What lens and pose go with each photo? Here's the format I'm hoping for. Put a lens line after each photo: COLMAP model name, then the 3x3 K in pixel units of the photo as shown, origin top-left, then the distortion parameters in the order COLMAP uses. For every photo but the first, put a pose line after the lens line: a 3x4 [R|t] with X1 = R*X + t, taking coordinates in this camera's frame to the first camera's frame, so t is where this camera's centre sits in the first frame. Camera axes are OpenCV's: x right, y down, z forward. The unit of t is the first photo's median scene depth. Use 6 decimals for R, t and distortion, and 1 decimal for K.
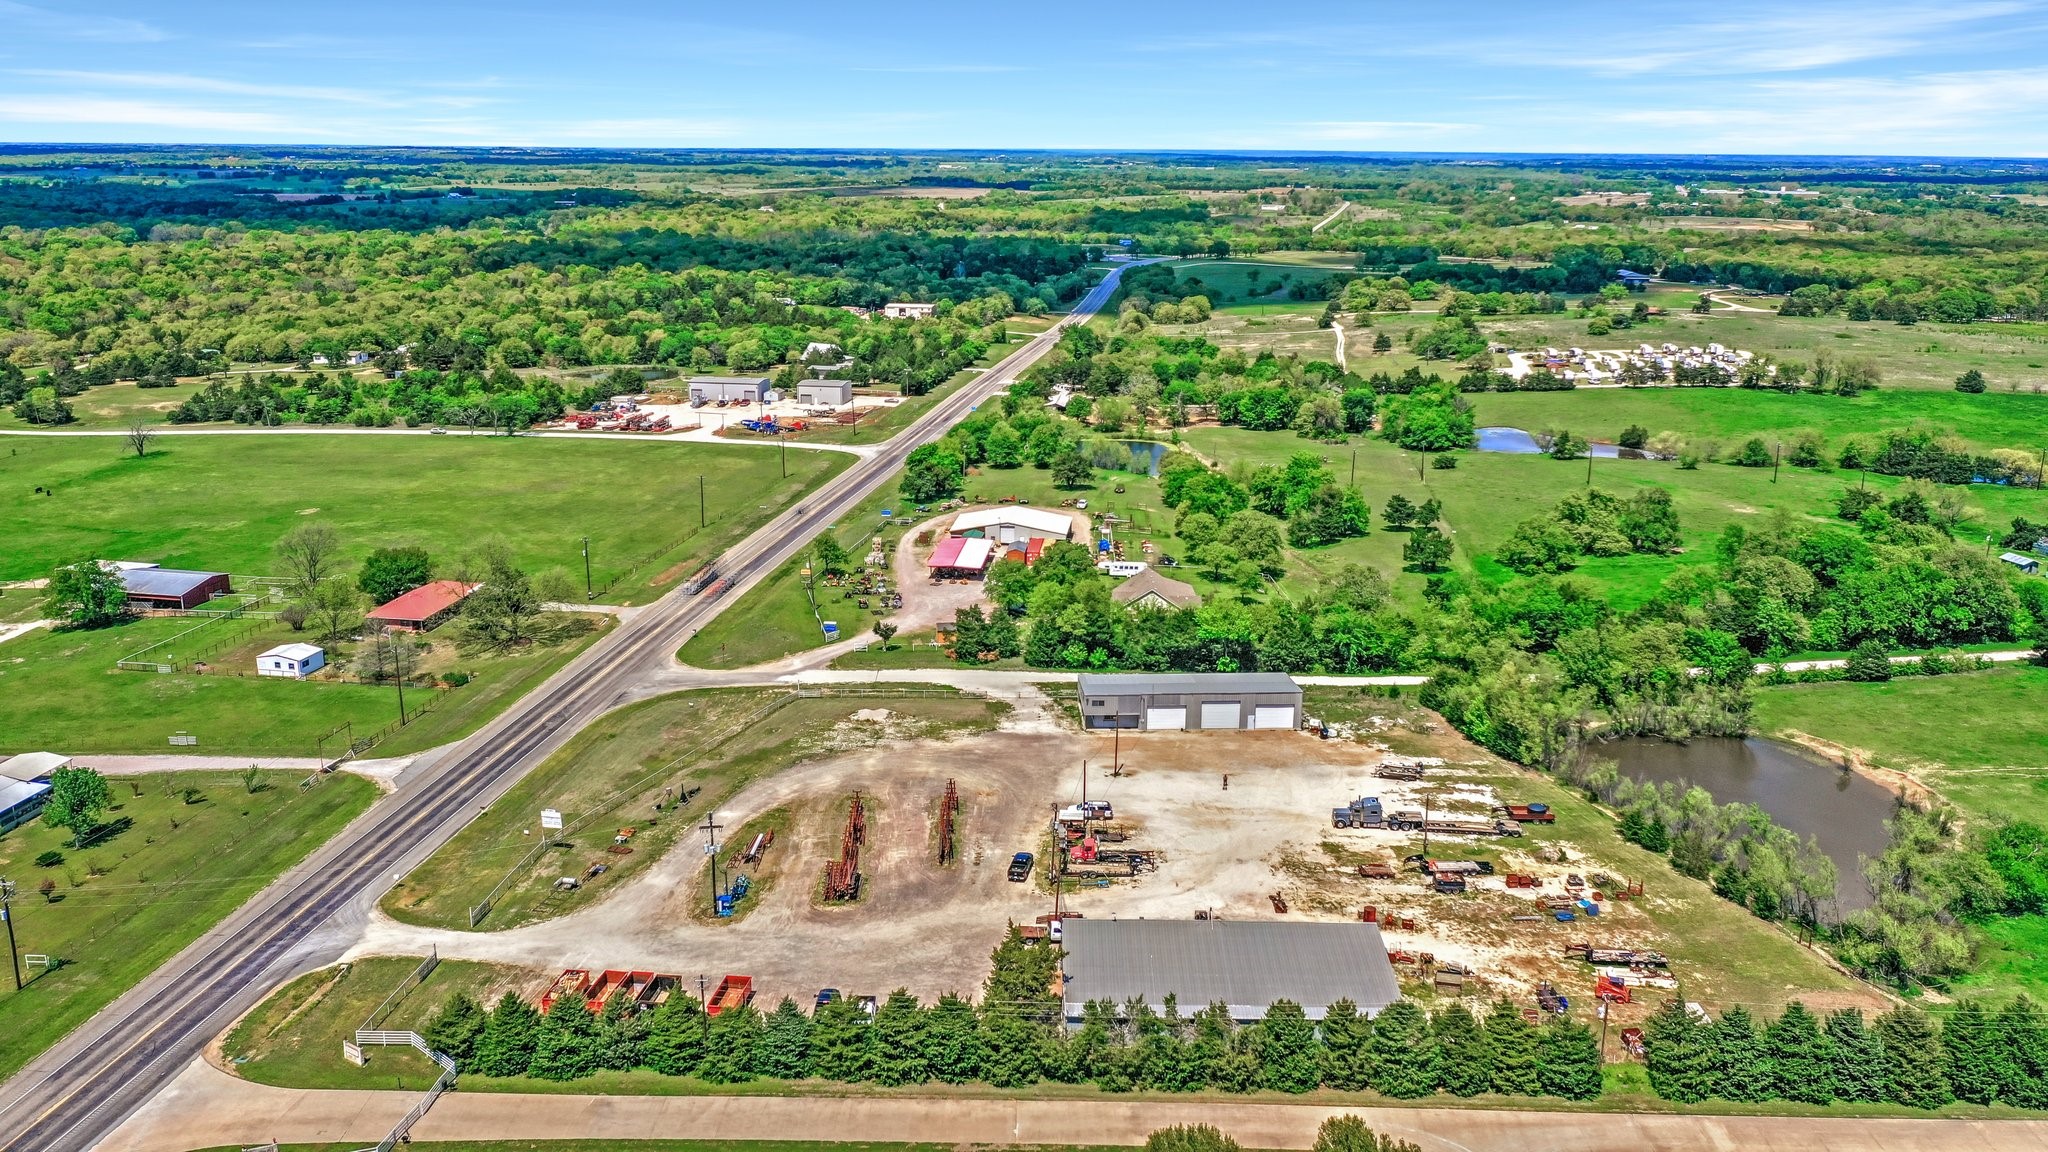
lens RADIAL K [[1616.4, 0, 1024.0], [0, 1616.4, 576.0], [0, 0, 1]] dist [-0.005938, 0.000588]
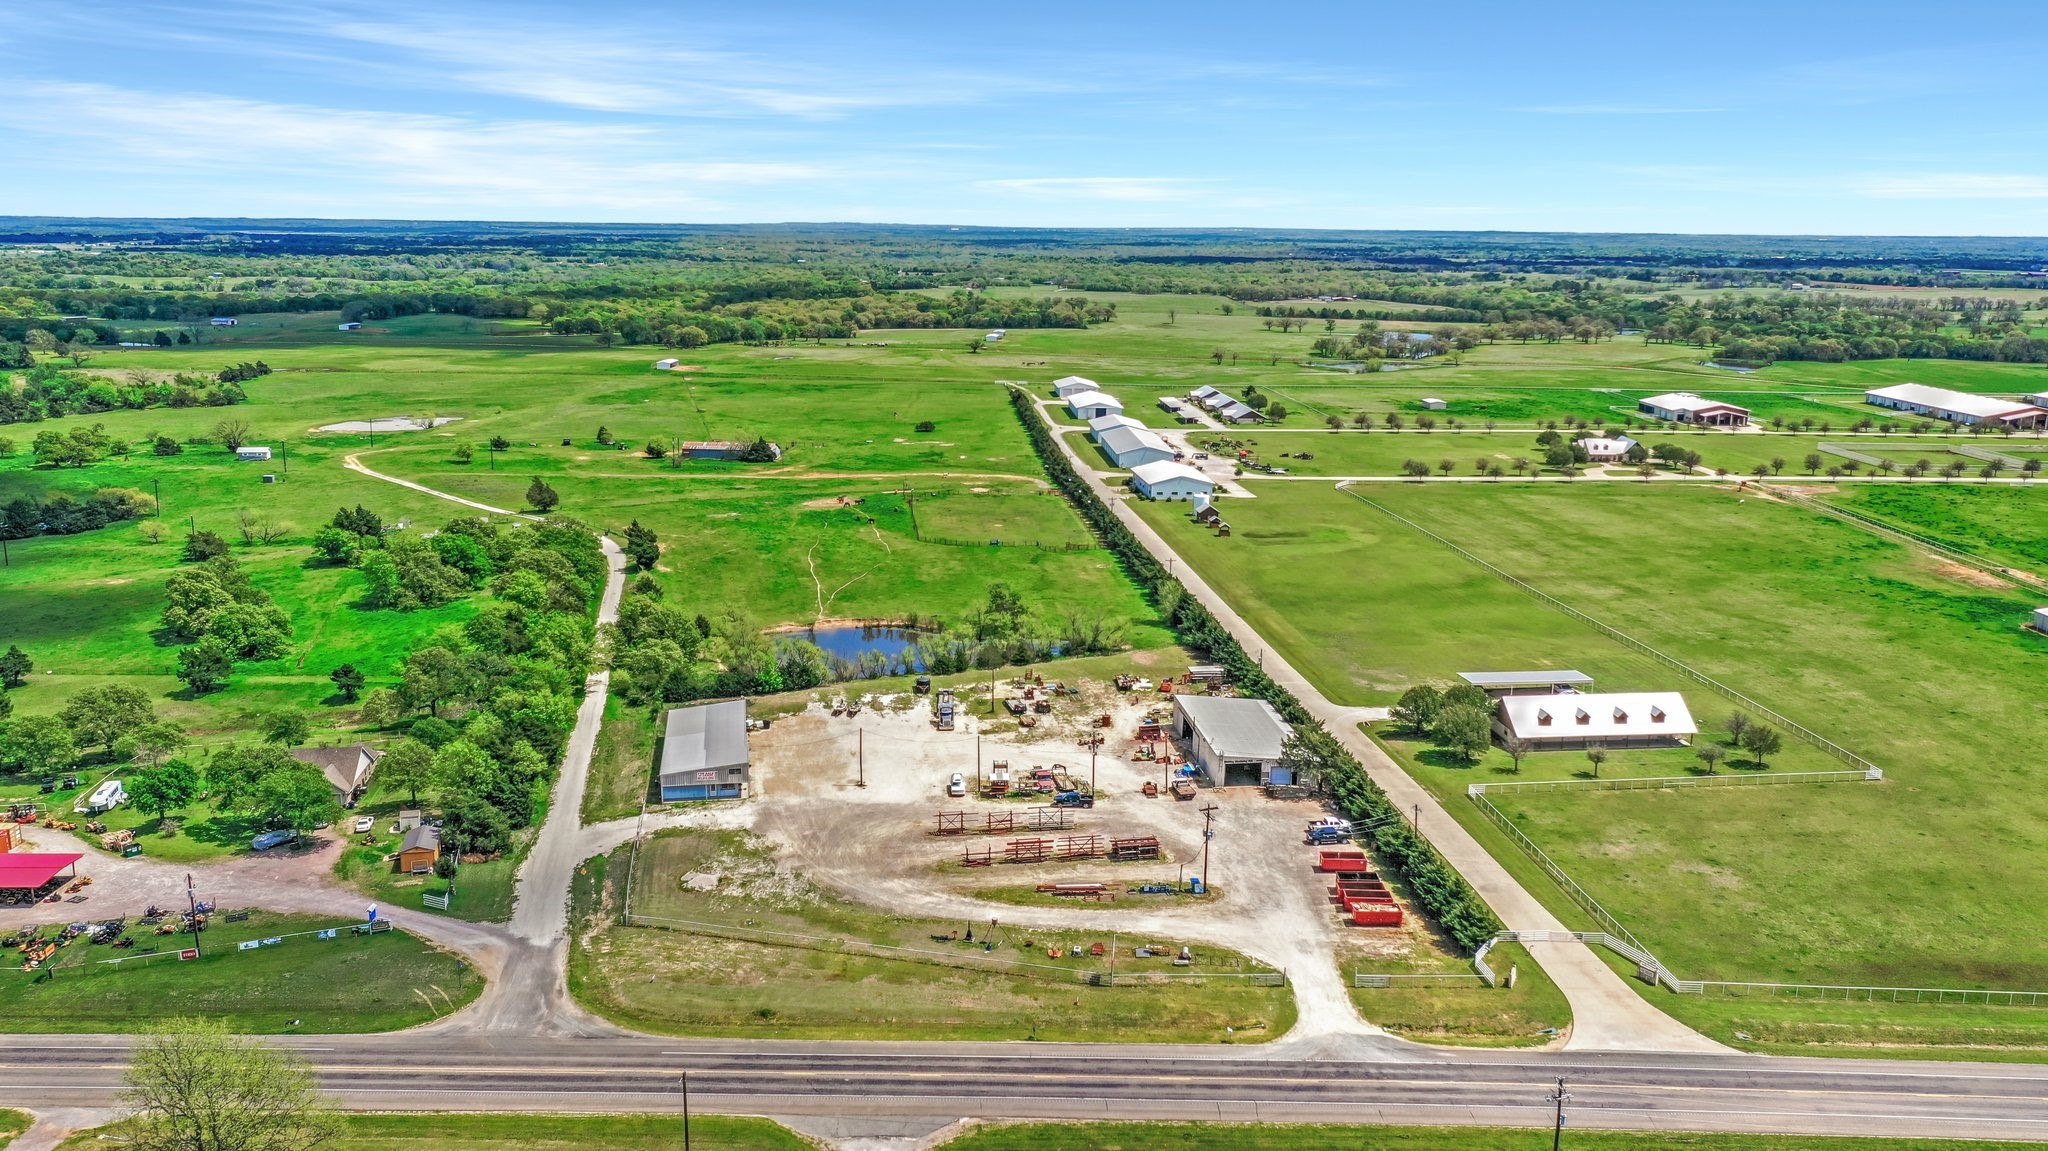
lens RADIAL K [[1598.6, 0, 1032.8], [0, 1598.6, 568.9], [0, 0, 1]] dist [-0.005641, 0.000077]
pose [[-0.132503, -0.217792, 0.966959, -0.931537], [0.246266, 0.937736, 0.244956, -0.243633], [-0.960102, 0.270587, -0.070618, 0.853618]]
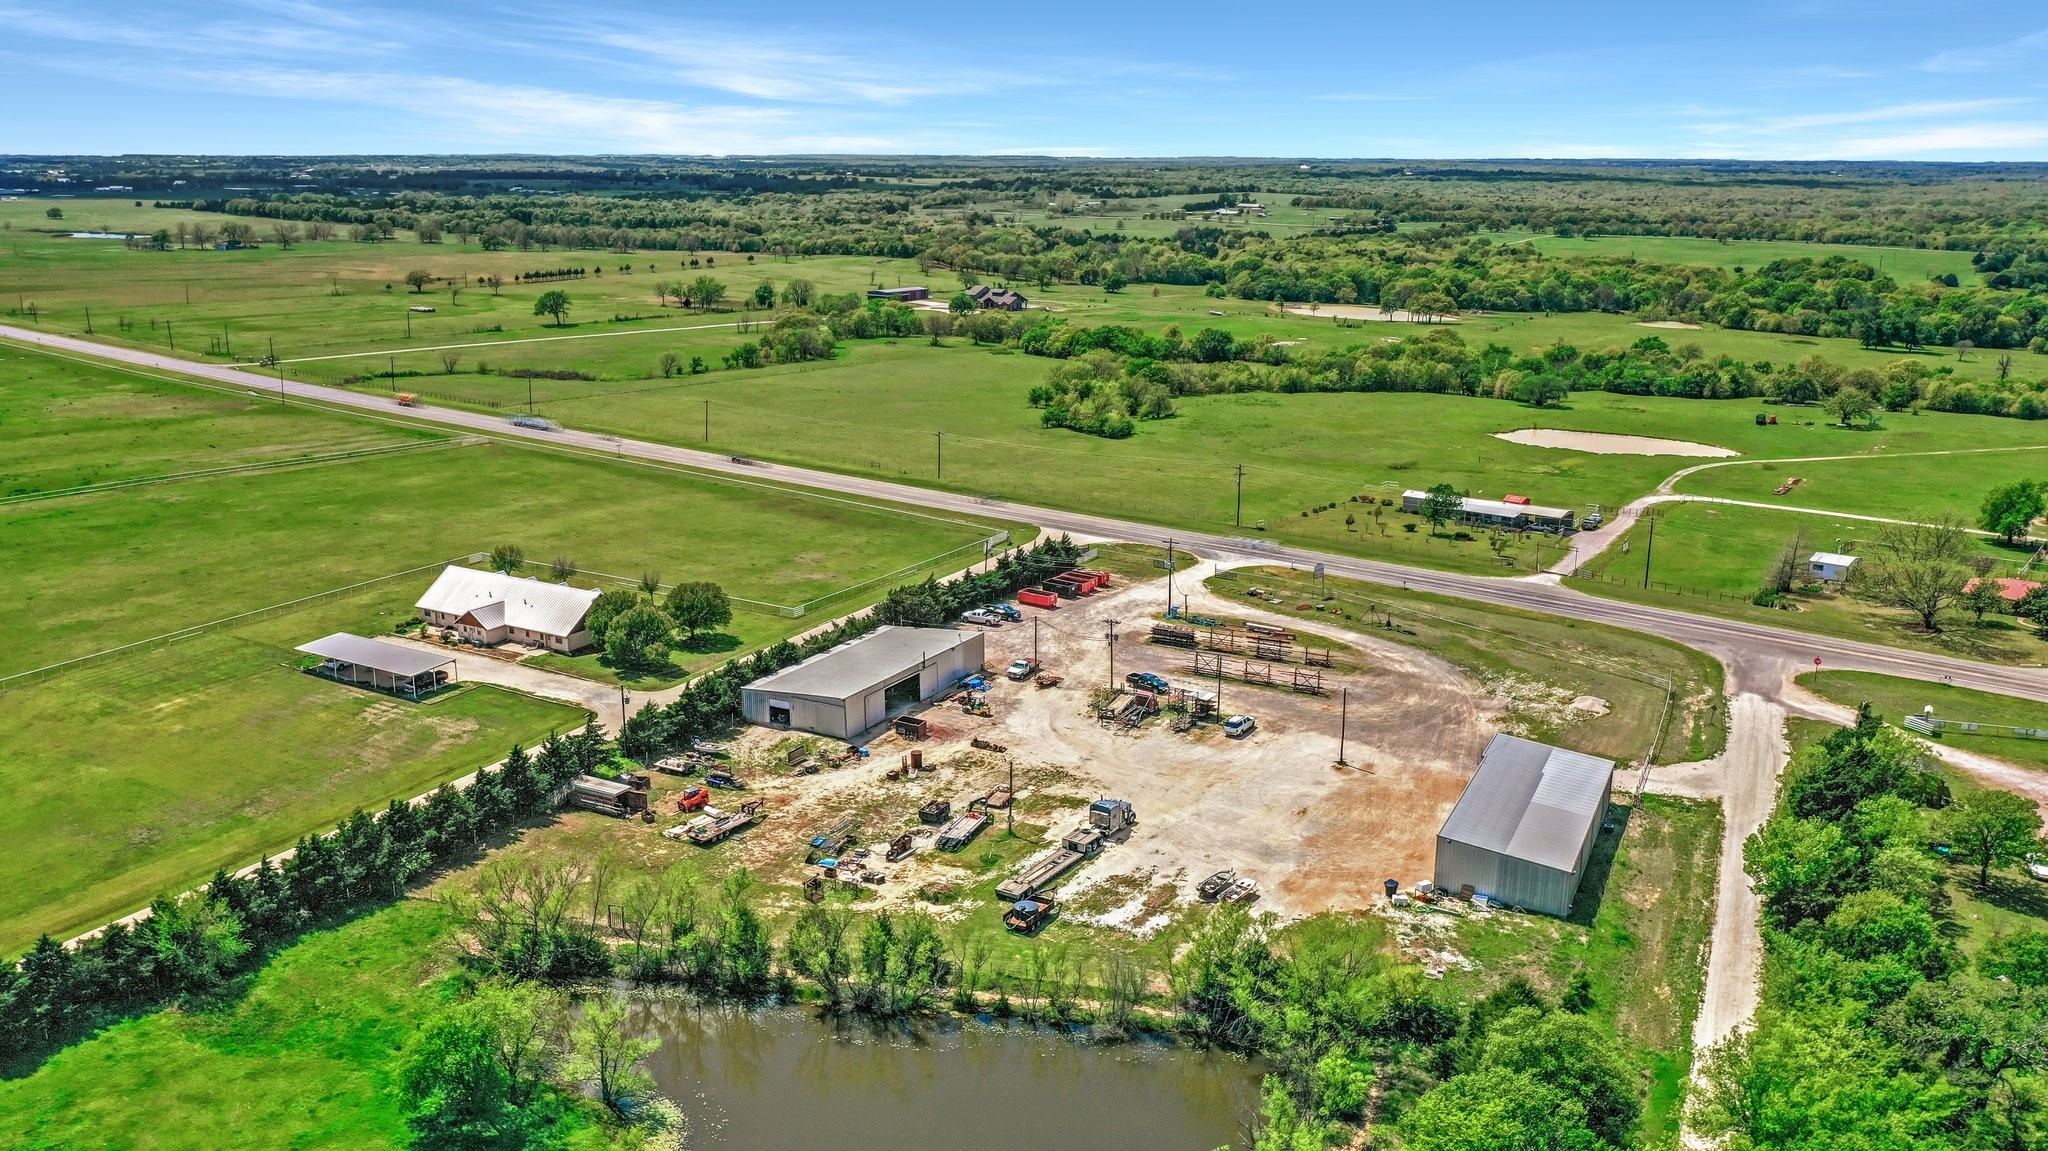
lens RADIAL K [[1614.6, 0, 1034.5], [0, 1614.6, 577.0], [0, 0, 1]] dist [-0.005629, 0.003827]
pose [[-0.480759, 0.210966, -0.851095, 0.787694], [-0.236810, 0.903320, 0.357679, -0.219702], [0.844270, 0.373506, -0.384320, 1.069654]]
